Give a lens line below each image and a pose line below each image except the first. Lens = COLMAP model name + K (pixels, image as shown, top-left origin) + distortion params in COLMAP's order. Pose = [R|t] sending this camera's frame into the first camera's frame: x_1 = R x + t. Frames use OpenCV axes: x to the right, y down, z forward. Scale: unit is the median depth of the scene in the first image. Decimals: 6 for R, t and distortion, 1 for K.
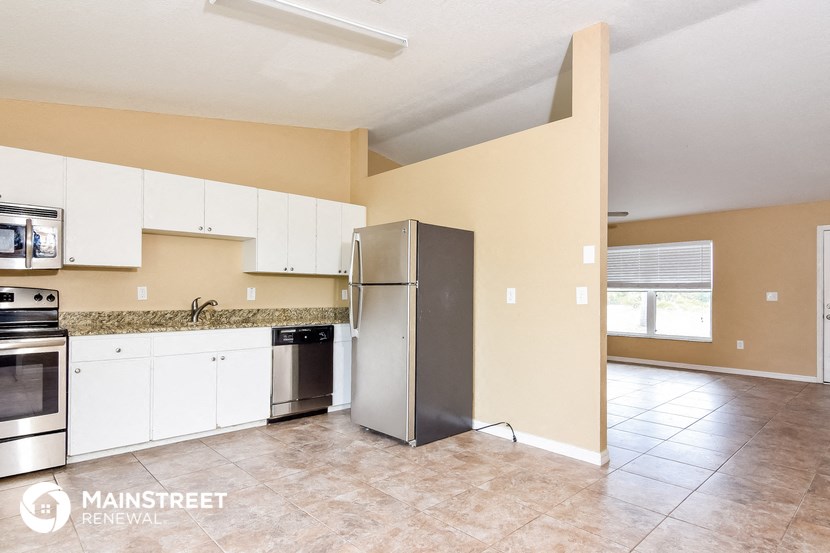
lens RADIAL K [[452.5, 0, 418.1], [0, 452.5, 290.3], [0, 0, 1]] dist [-0.002715, -0.002439]
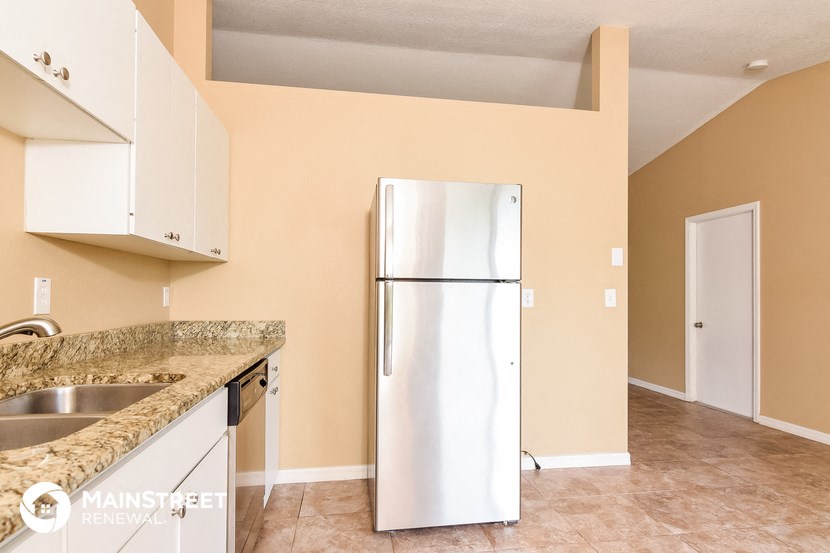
lens RADIAL K [[456.5, 0, 415.8], [0, 456.5, 294.7], [0, 0, 1]] dist [0.000052, -0.002095]
pose [[0.568853, 0.001381, 0.822438, -0.648760], [-0.009937, 0.999937, 0.005193, 0.003645], [-0.822379, -0.011127, 0.568831, 0.736034]]
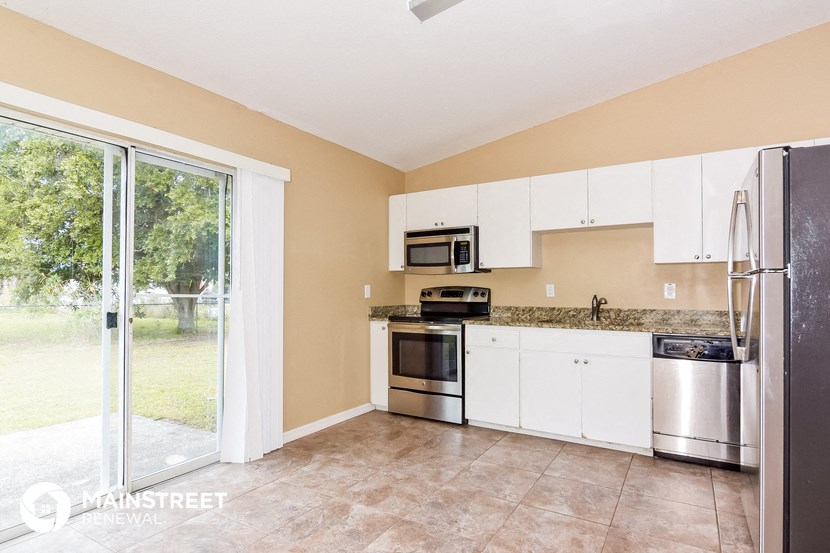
lens RADIAL K [[452.5, 0, 418.1], [0, 452.5, 290.3], [0, 0, 1]] dist [-0.002715, -0.002439]
pose [[0.269724, -0.003542, -0.962931, 0.373072], [0.008547, 0.999963, -0.001284, 0.005005], [0.962900, -0.007884, 0.269744, 0.462566]]
